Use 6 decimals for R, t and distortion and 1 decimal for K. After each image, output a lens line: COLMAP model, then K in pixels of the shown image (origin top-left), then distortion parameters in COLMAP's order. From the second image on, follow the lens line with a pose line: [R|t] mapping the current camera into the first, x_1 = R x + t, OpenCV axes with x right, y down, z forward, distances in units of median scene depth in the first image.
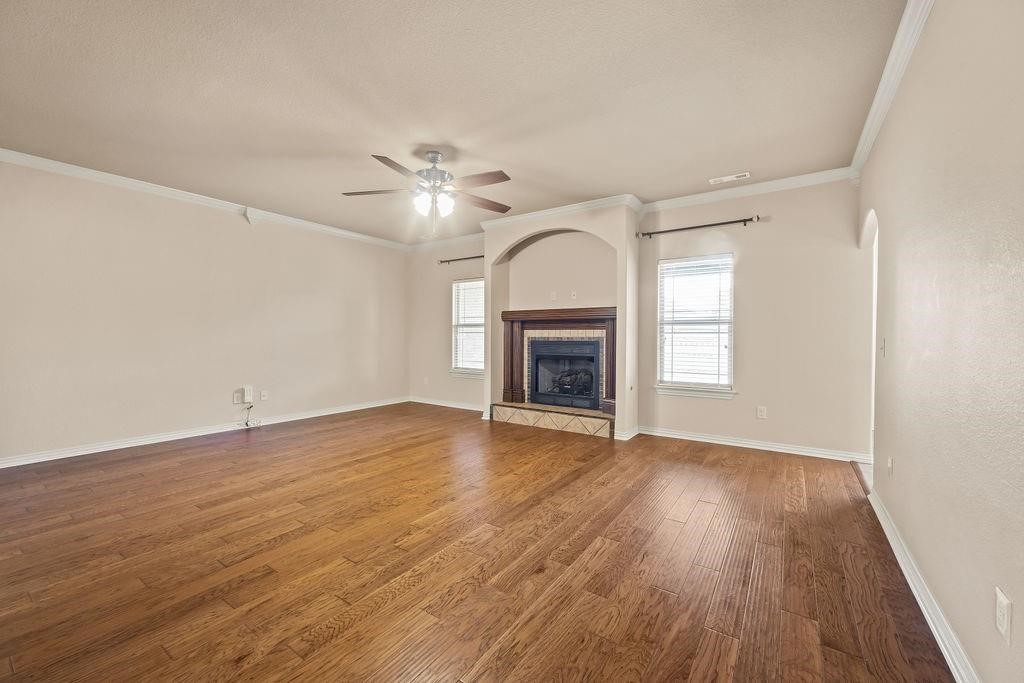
lens RADIAL K [[411.1, 0, 513.5], [0, 411.1, 338.6], [0, 0, 1]] dist [-0.004019, 0.000309]
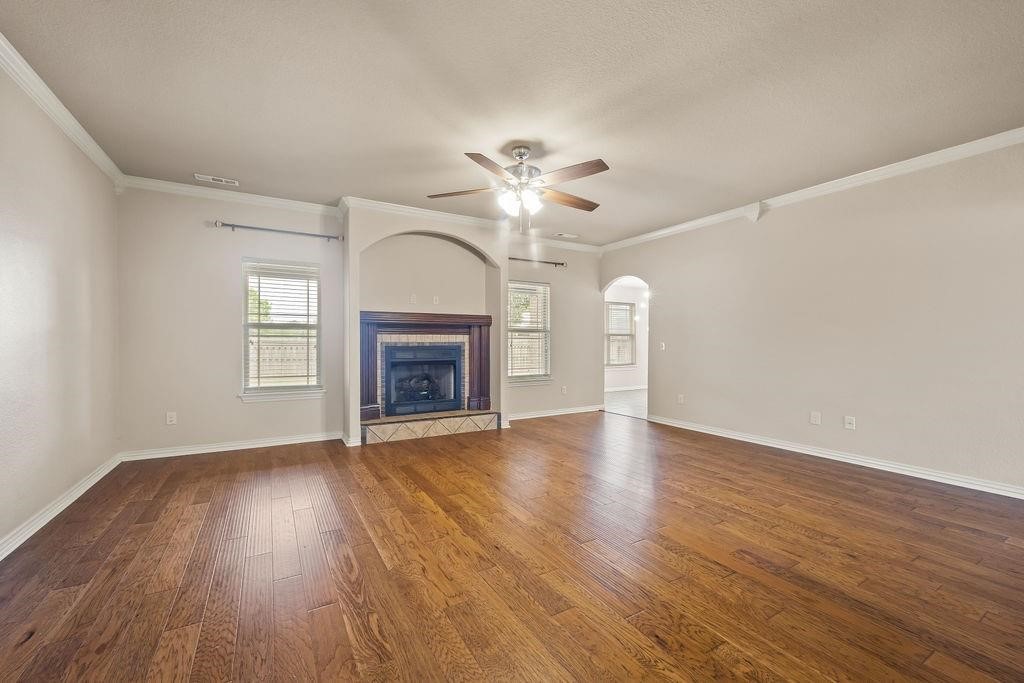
lens RADIAL K [[411.1, 0, 517.8], [0, 411.1, 341.6], [0, 0, 1]] dist [-0.004019, 0.000309]
pose [[0.426019, -0.003870, 0.904706, -0.951952], [0.005101, 0.999985, 0.001875, -0.007908], [-0.904700, 0.003816, 0.426033, 0.544799]]
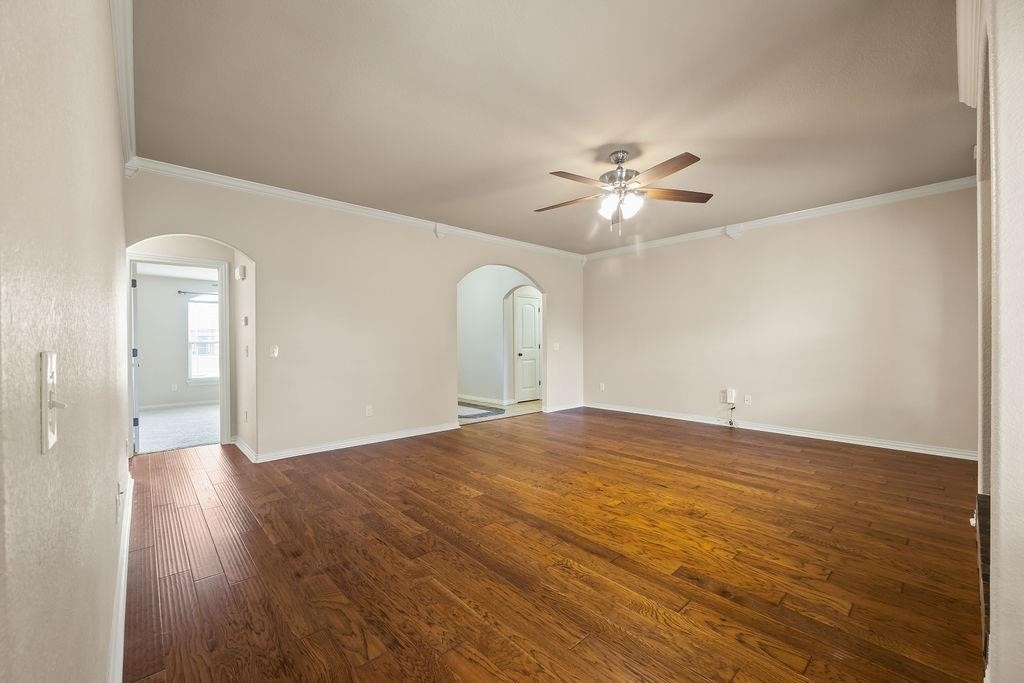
lens RADIAL K [[411.1, 0, 506.7], [0, 411.1, 345.2], [0, 0, 1]] dist [-0.004019, 0.000309]
pose [[-0.247499, 0.001189, -0.968888, 0.723413], [-0.000729, 0.999999, 0.001413, -0.002326], [0.968888, 0.001056, -0.247497, 0.884638]]
